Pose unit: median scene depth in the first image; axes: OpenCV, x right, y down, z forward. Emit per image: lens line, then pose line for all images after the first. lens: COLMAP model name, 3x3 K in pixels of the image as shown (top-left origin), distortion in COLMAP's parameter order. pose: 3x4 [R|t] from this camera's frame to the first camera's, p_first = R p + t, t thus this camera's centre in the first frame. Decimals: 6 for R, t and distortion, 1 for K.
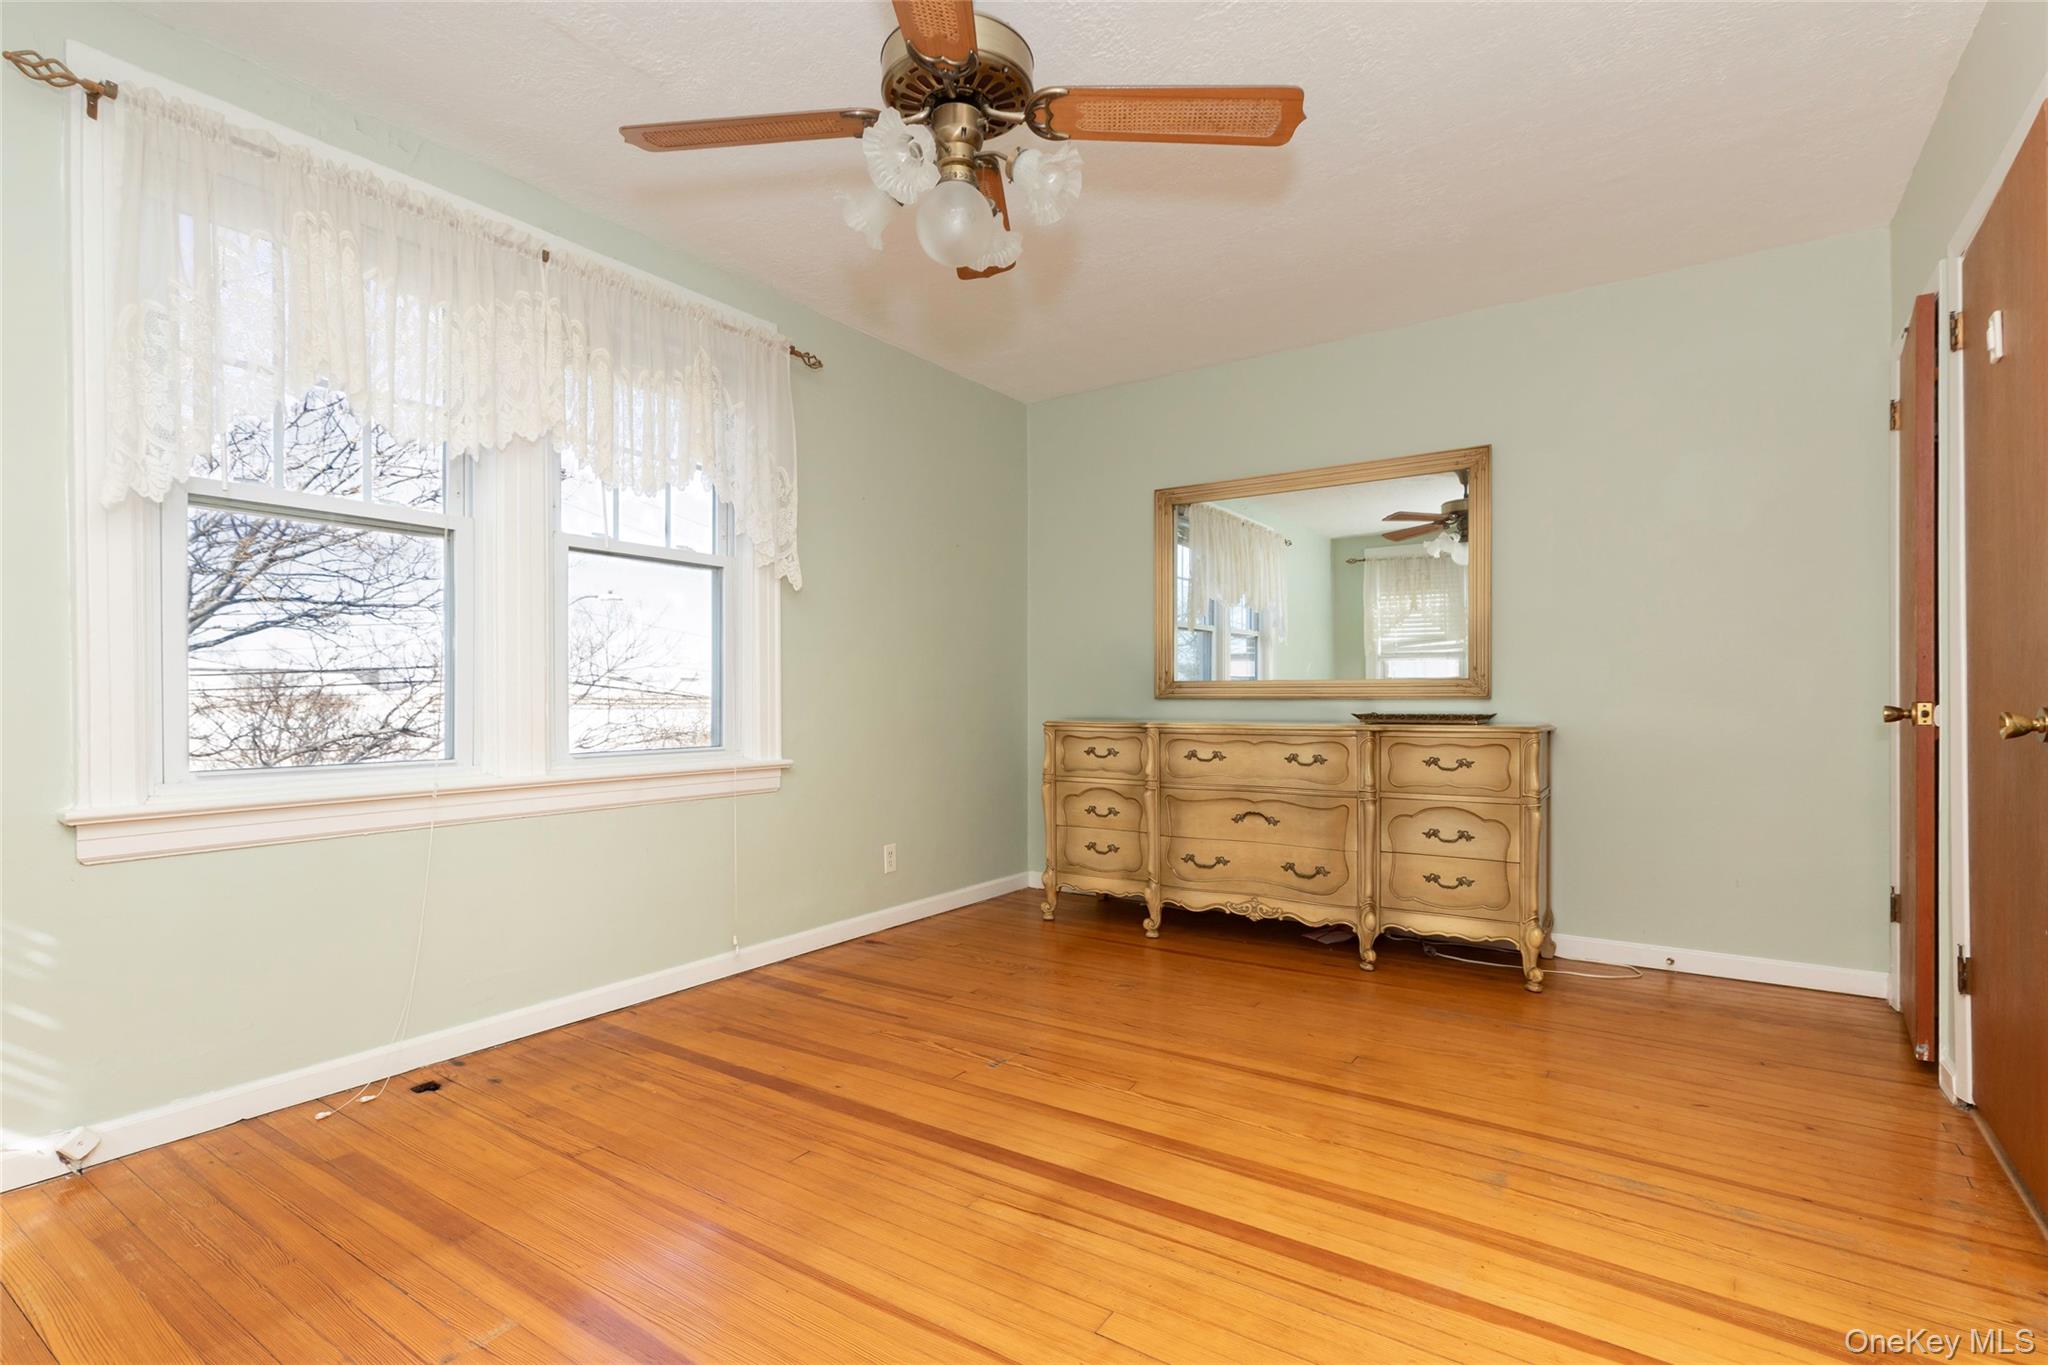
lens RADIAL K [[902.7, 0, 981.7], [0, 902.7, 704.5], [0, 0, 1]] dist [0.000573, 0.000081]
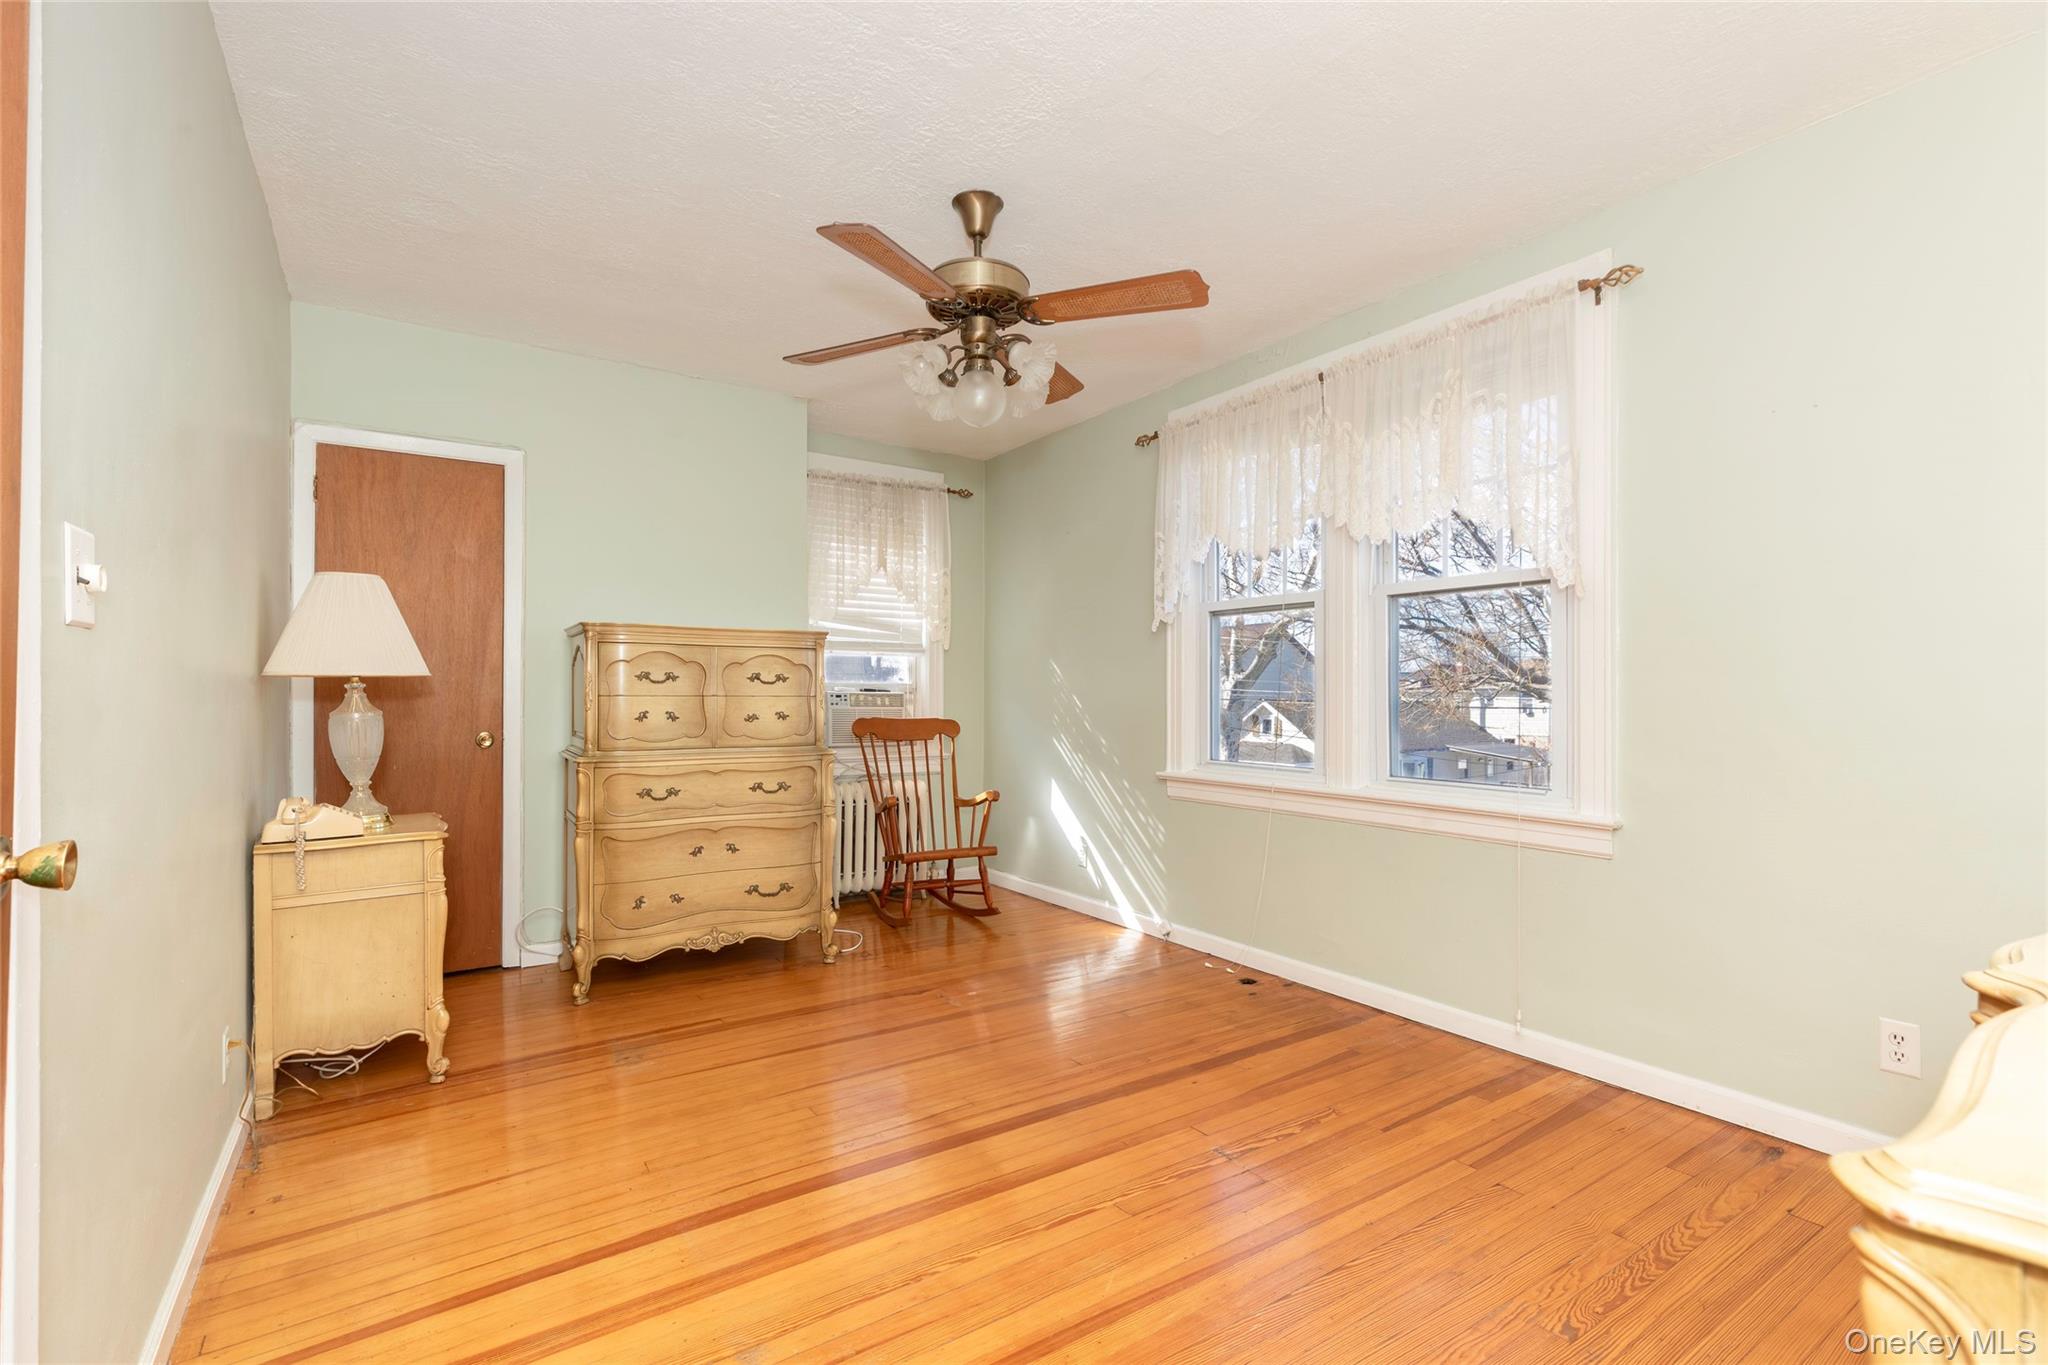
lens RADIAL K [[936.7, 0, 1037.5], [0, 936.7, 684.3], [0, 0, 1]] dist [0.001728, 0.000170]
pose [[-0.313432, -0.010687, -0.949551, 0.936169], [-0.011430, 0.999907, -0.007481, -0.055279], [0.949542, 0.008508, -0.313525, 1.087245]]
